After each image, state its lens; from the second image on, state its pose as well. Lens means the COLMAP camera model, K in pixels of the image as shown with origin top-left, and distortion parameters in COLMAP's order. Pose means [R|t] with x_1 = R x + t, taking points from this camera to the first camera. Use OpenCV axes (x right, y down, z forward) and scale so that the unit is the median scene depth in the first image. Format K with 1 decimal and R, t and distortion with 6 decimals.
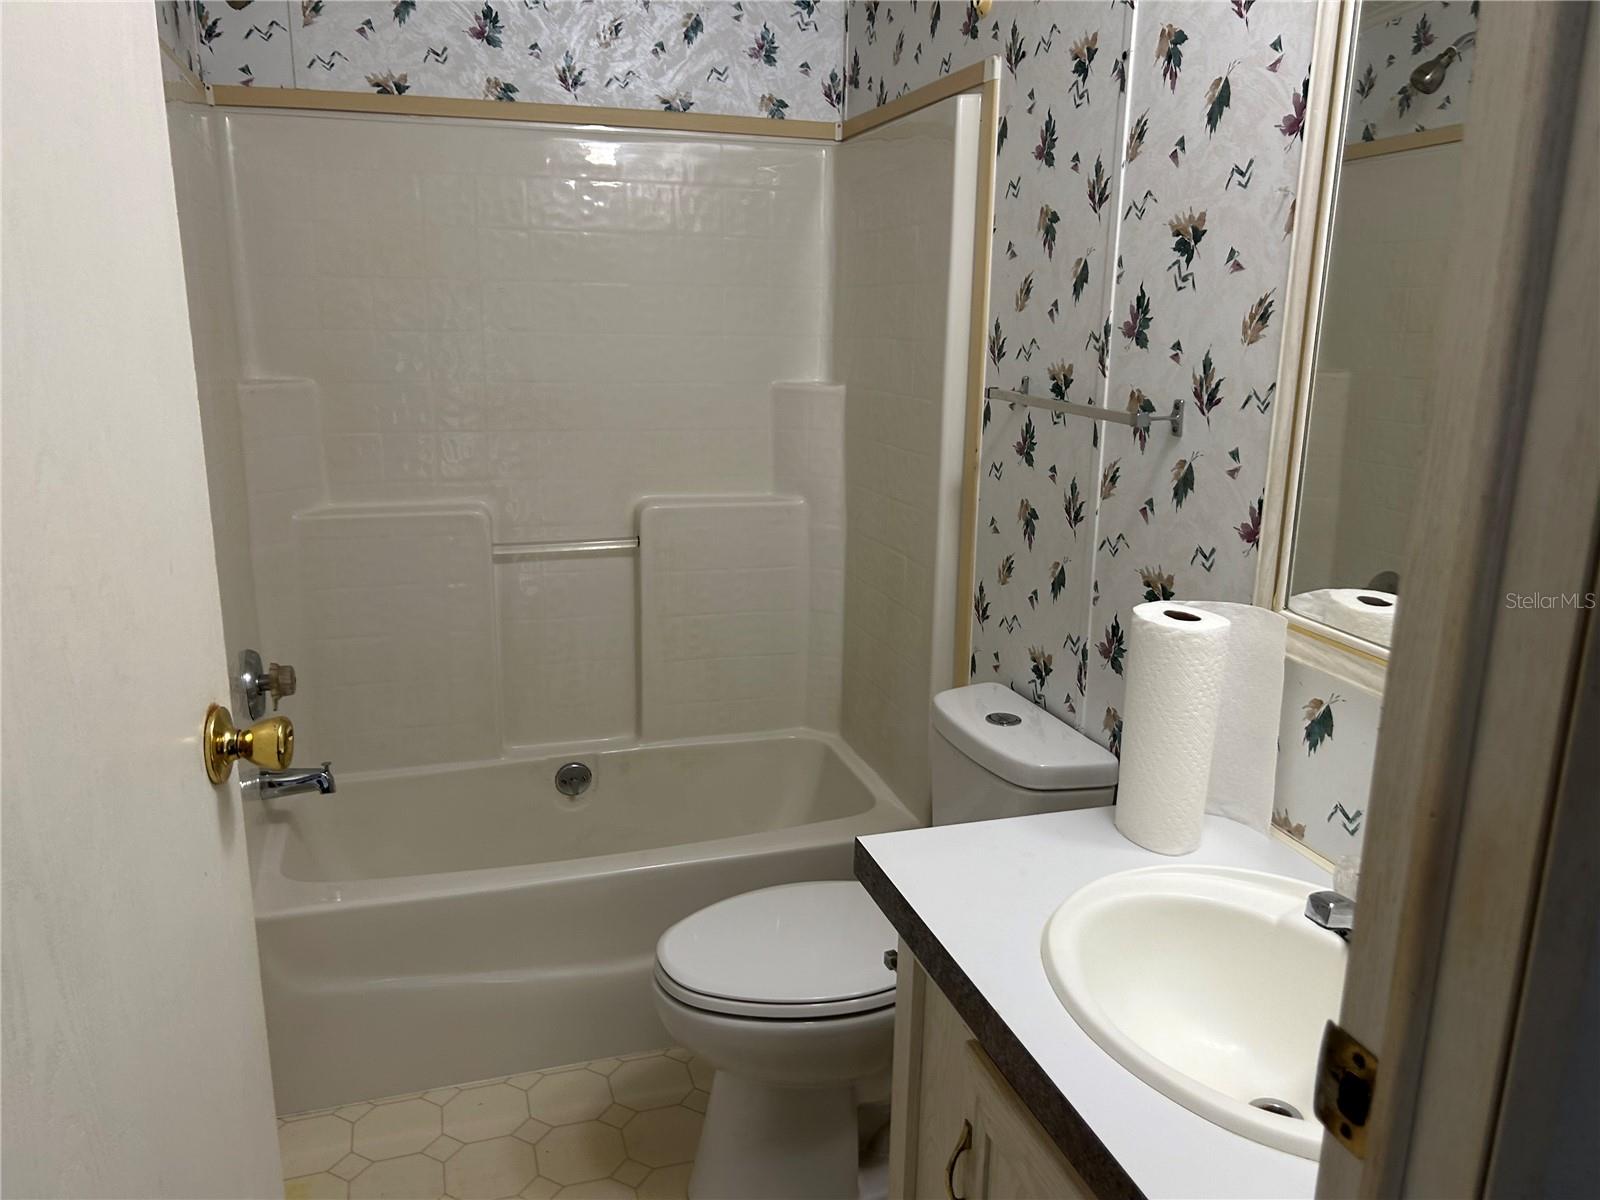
lens RADIAL K [[1209.3, 0, 800.4], [0, 1209.3, 602.7], [0, 0, 1]] dist [0.076657, -0.093740]
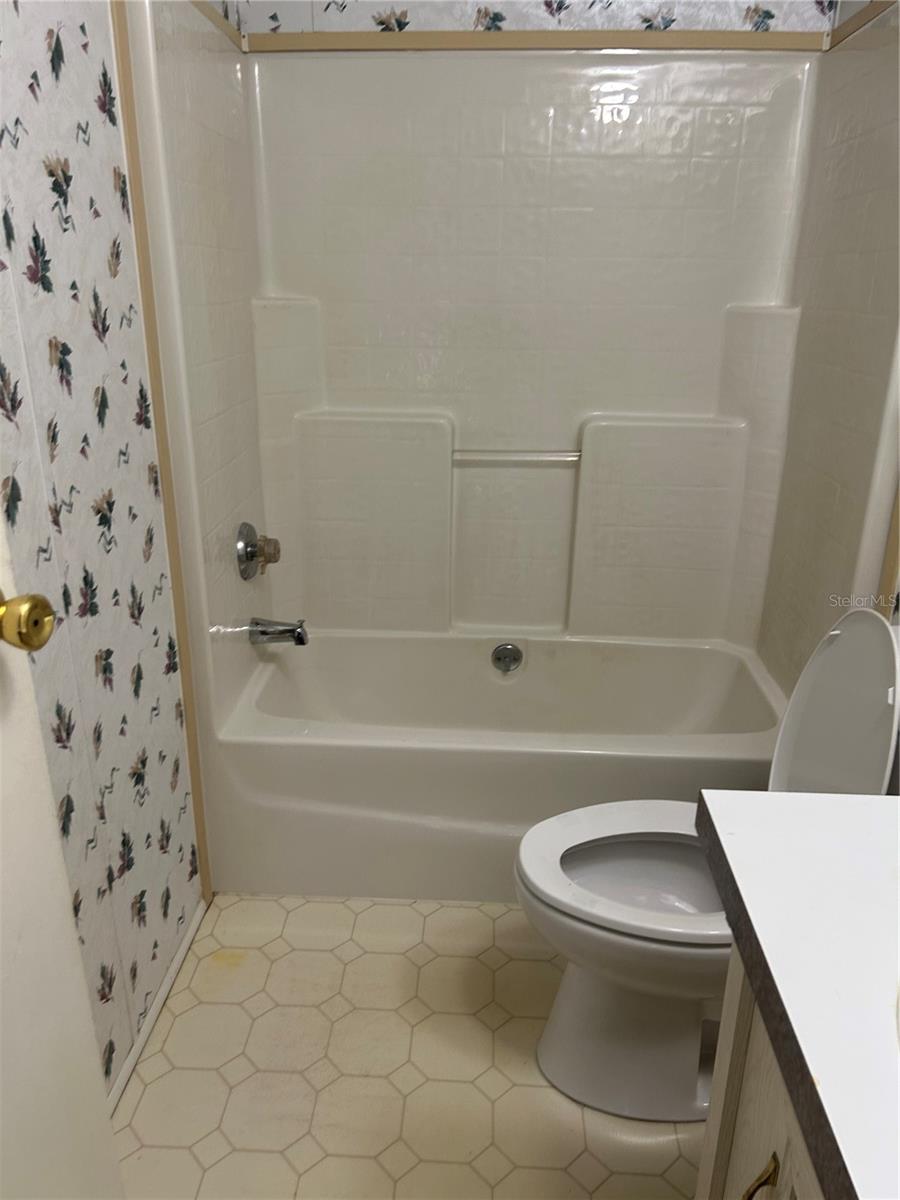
lens RADIAL K [[907.0, 0, 445.9], [0, 907.0, 604.5], [0, 0, 1]] dist [0.076657, -0.093740]
pose [[0.935545, 0.116861, -0.333315, 0.045612], [-0.081589, 0.989659, 0.117975, -0.003822], [0.343655, -0.083176, 0.935405, 0.180091]]
